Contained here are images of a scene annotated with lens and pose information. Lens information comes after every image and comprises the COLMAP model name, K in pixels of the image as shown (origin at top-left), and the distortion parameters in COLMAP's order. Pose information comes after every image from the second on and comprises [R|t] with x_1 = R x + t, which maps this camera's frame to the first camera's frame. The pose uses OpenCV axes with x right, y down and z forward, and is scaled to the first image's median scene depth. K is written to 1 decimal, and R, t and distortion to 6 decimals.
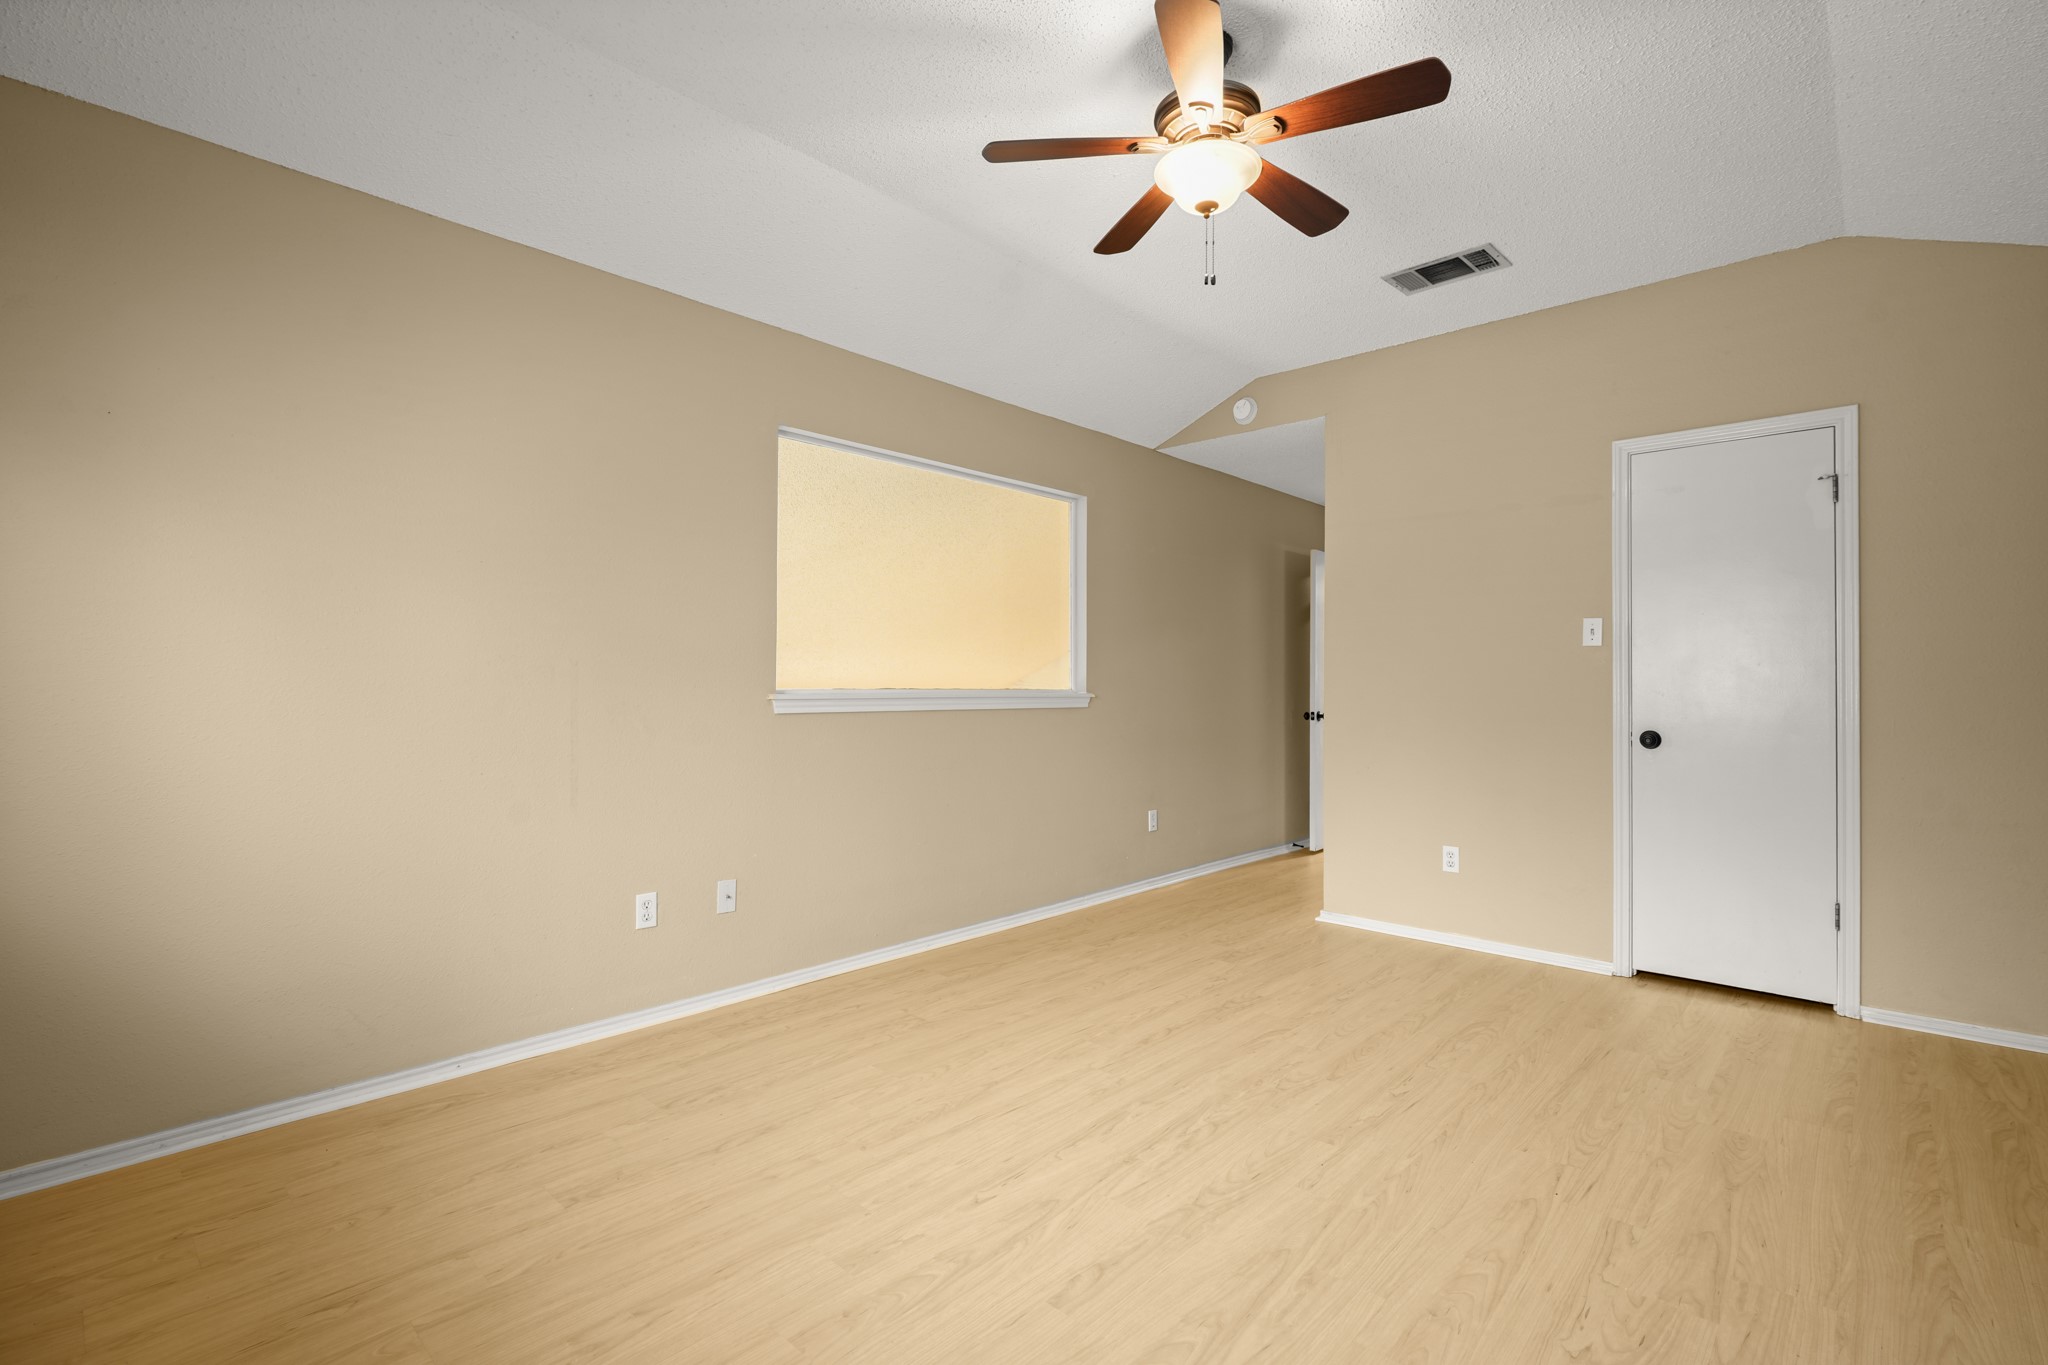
lens RADIAL K [[949.9, 0, 1034.7], [0, 949.9, 689.6], [0, 0, 1]] dist [-0.072333, 0.024057]
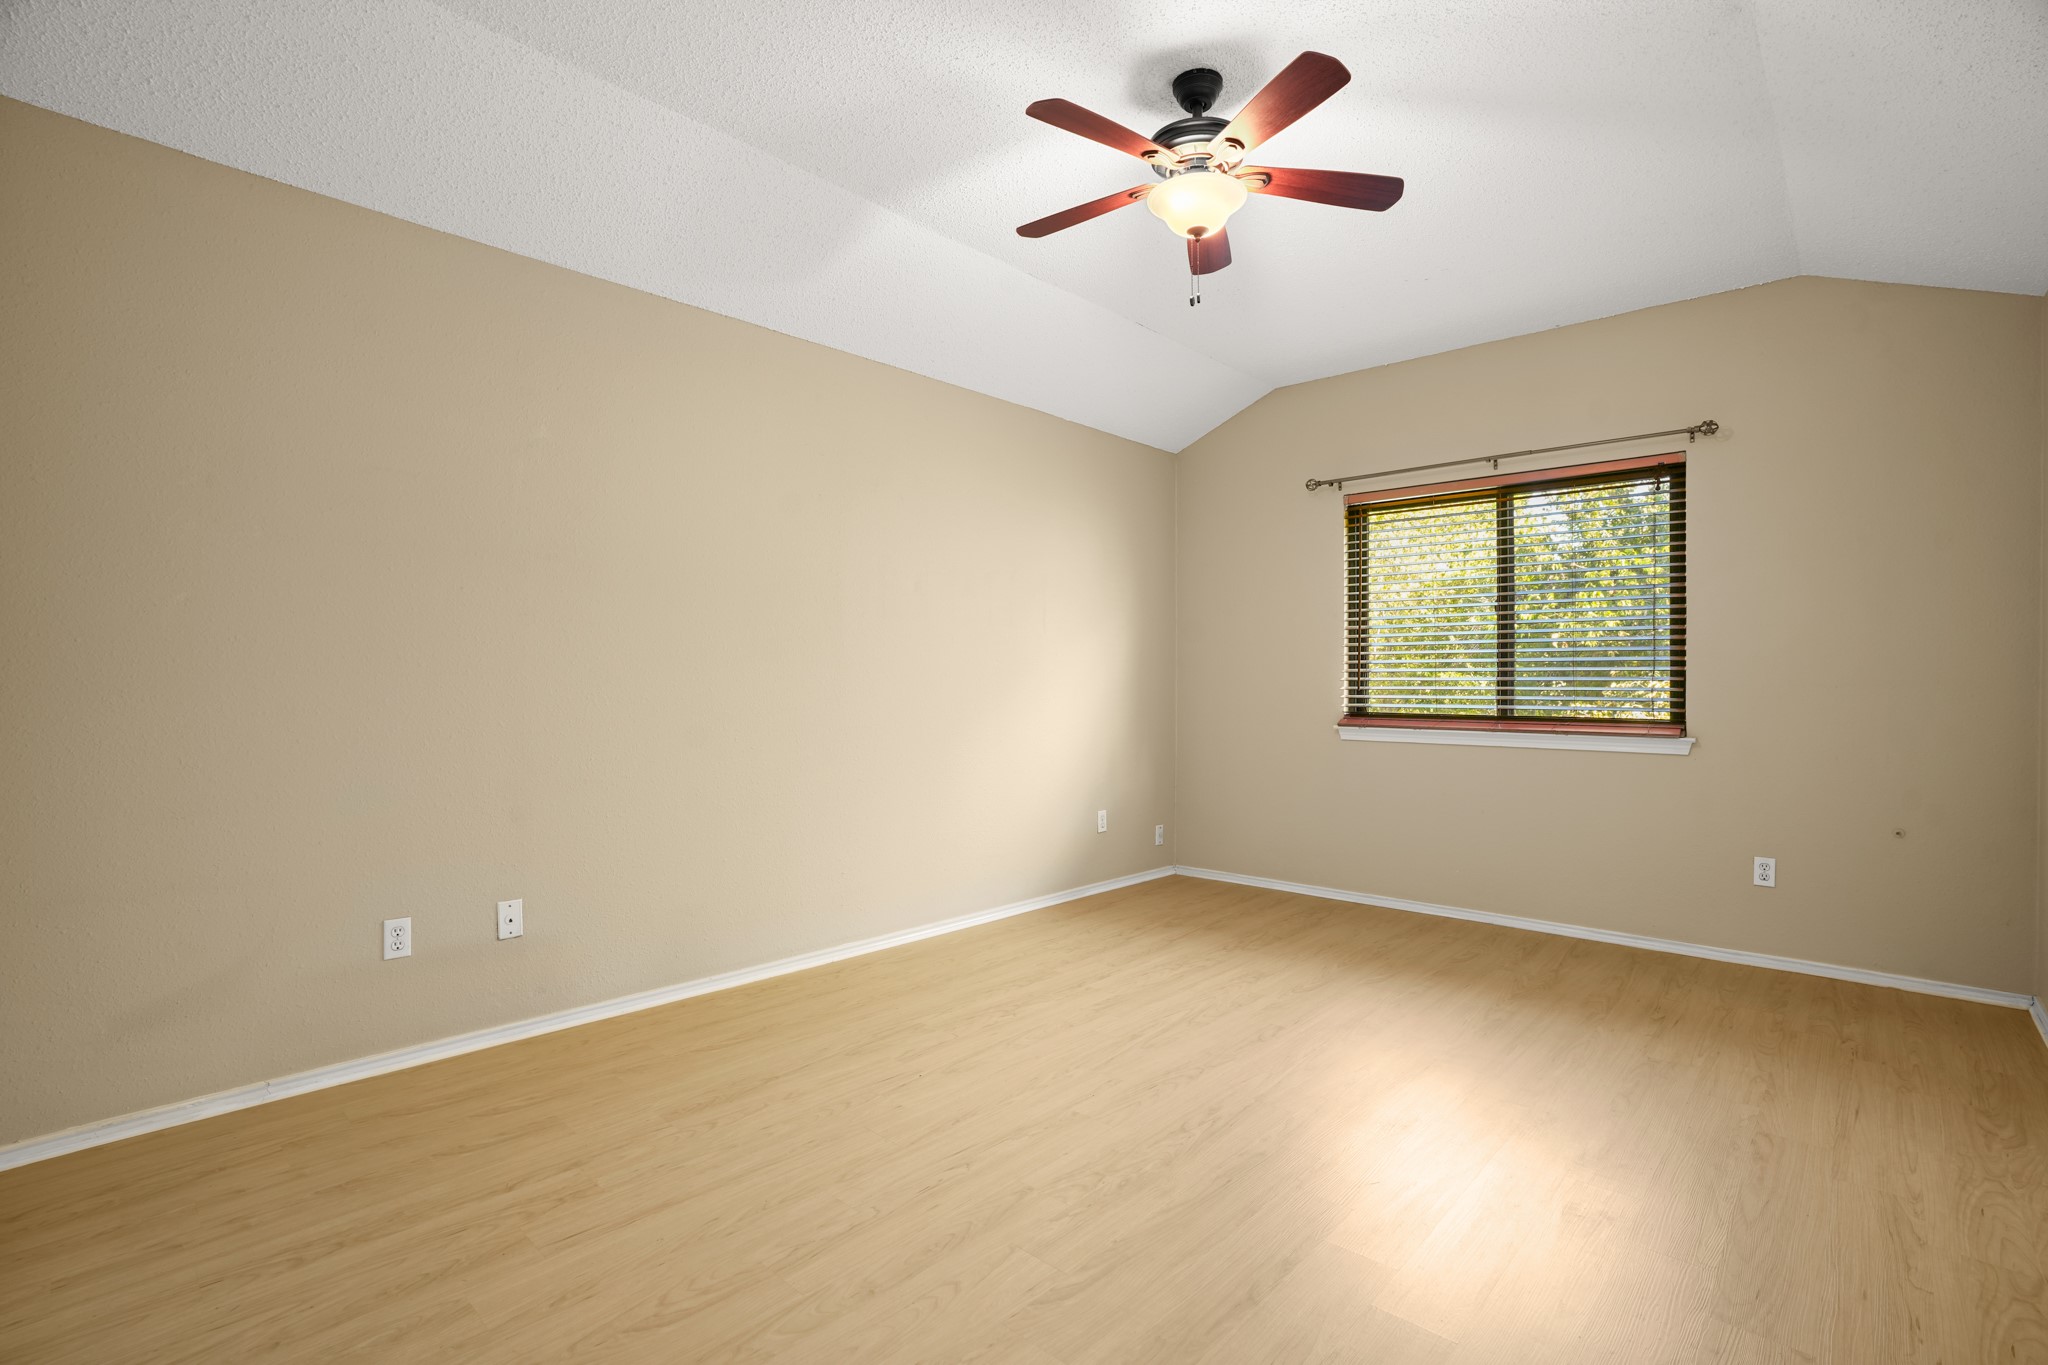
lens RADIAL K [[949.9, 0, 1034.7], [0, 949.9, 689.6], [0, 0, 1]] dist [-0.072333, 0.024057]
pose [[-0.999985, -0.003773, 0.004094, 0.349484], [-0.003716, 0.999896, 0.013916, -0.008869], [-0.004146, 0.013900, -0.999895, 1.988216]]
